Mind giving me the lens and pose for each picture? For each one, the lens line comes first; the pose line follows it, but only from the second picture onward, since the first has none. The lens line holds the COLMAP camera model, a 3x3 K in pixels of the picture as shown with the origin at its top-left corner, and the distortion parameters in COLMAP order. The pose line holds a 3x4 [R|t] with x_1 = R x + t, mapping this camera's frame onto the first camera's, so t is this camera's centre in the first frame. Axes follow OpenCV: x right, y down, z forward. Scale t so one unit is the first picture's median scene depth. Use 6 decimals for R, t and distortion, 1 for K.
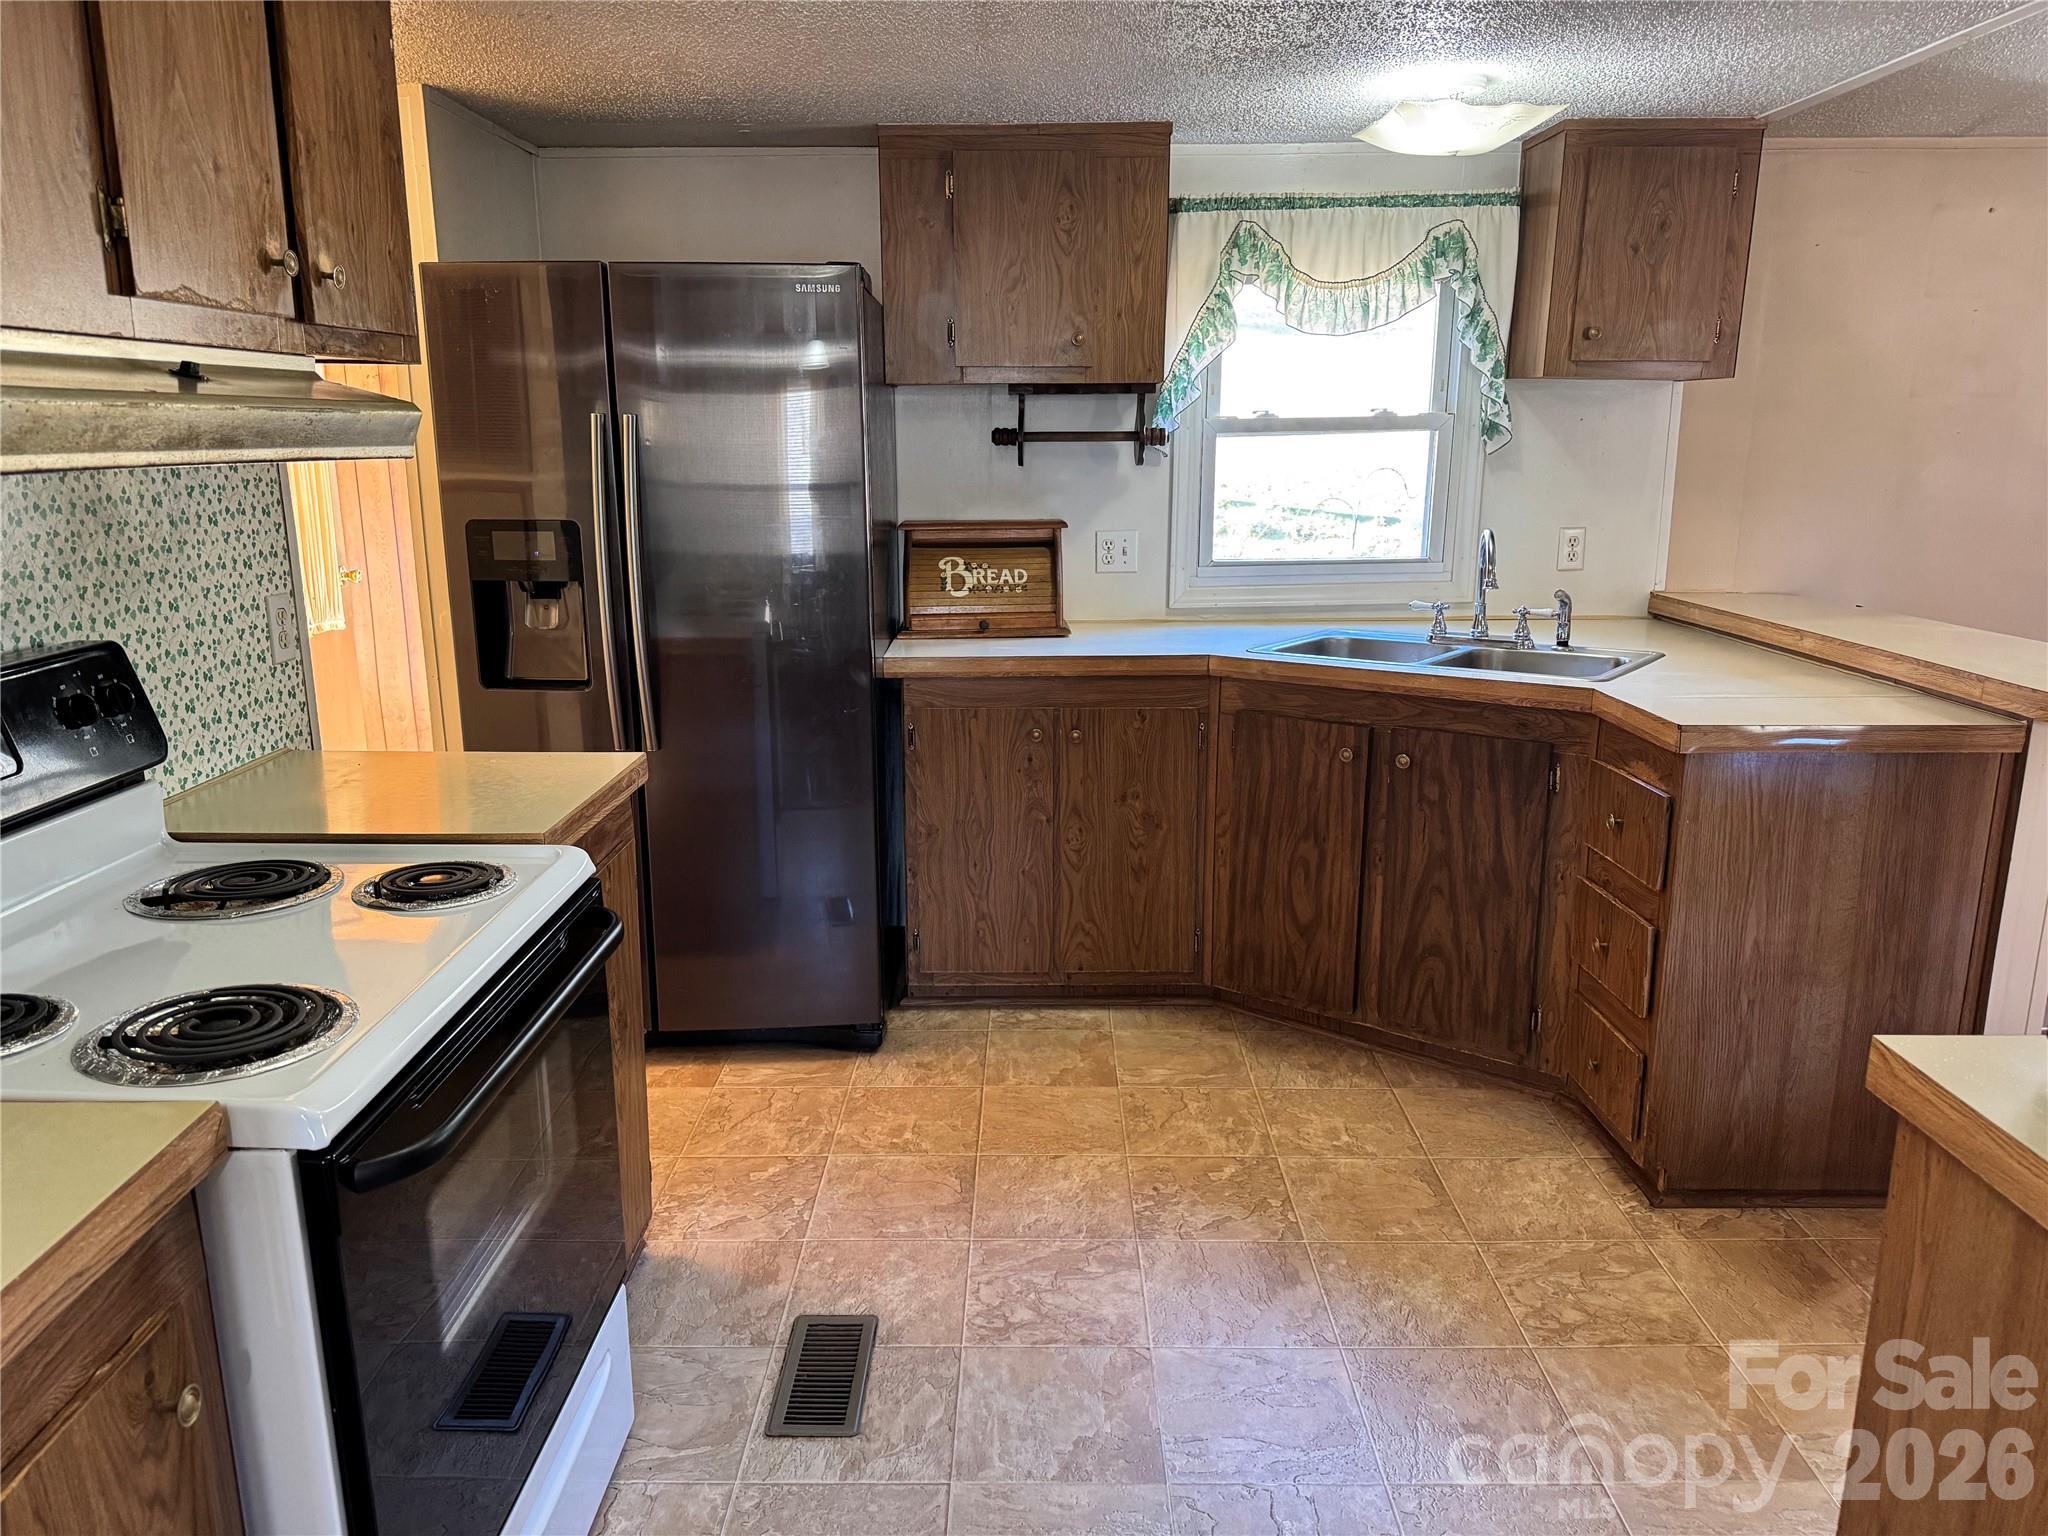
lens RADIAL K [[1433.2, 0, 1028.1], [0, 1433.2, 767.6], [0, 0, 1]] dist [0.051486, -0.063343]
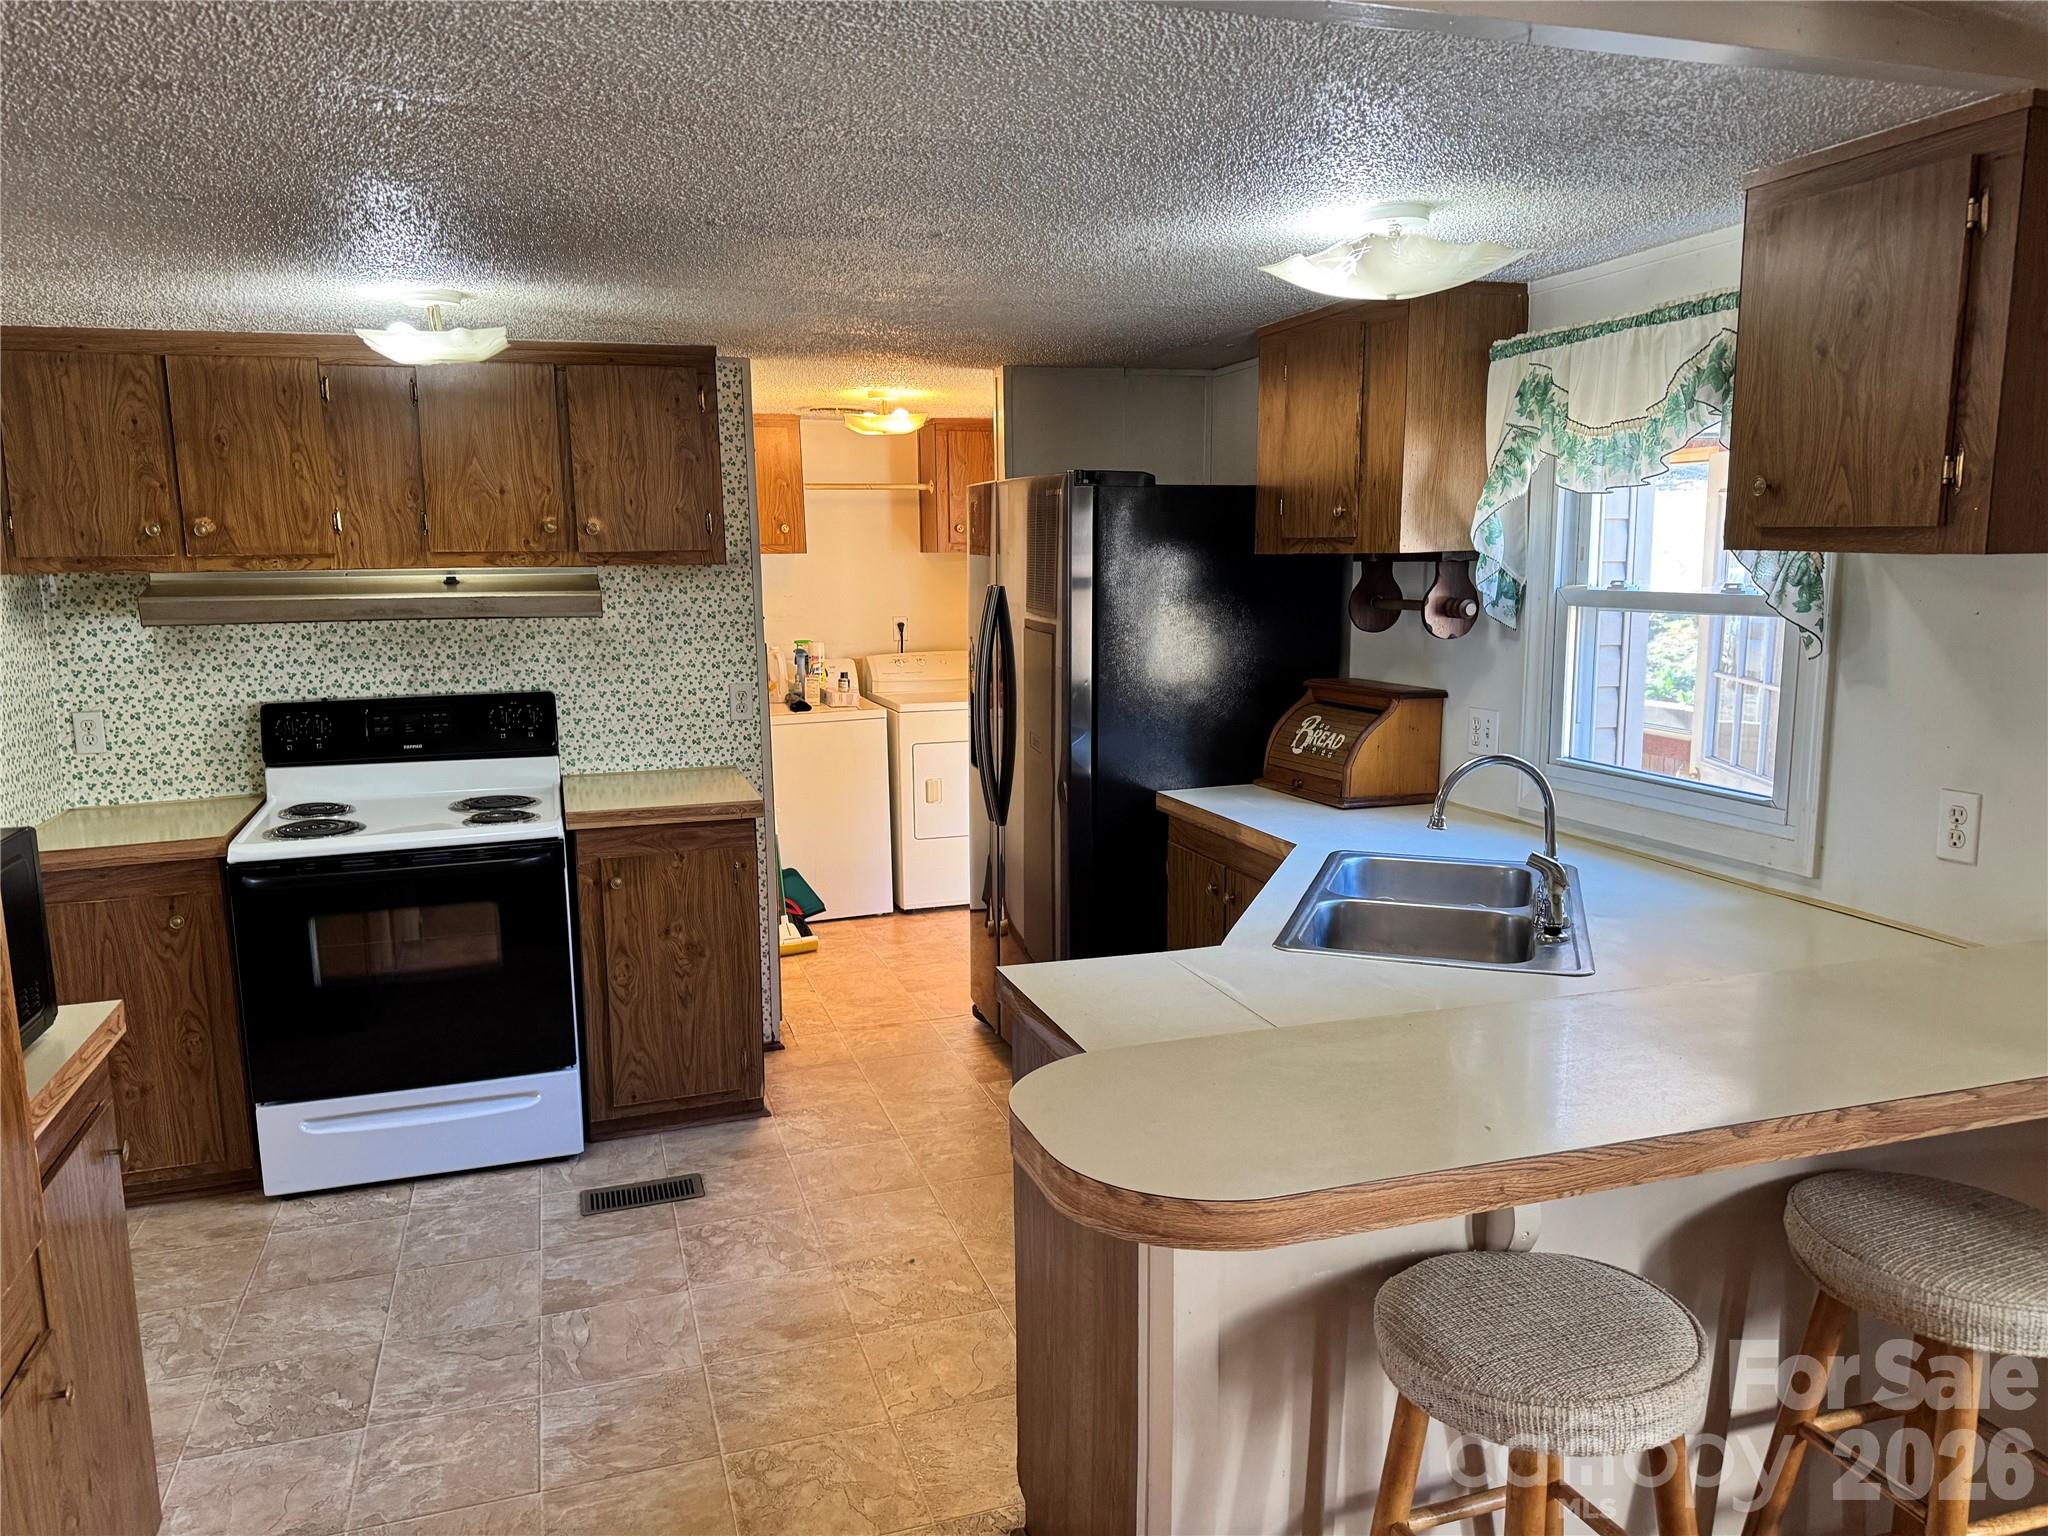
lens RADIAL K [[1433.2, 0, 1030.7], [0, 1433.2, 775.9], [0, 0, 1]] dist [0.051486, -0.063343]
pose [[0.325415, 0.150830, -0.933464, 0.916445], [-0.206848, 0.974641, 0.085375, -0.163751], [0.922670, 0.165303, 0.348362, 0.499889]]
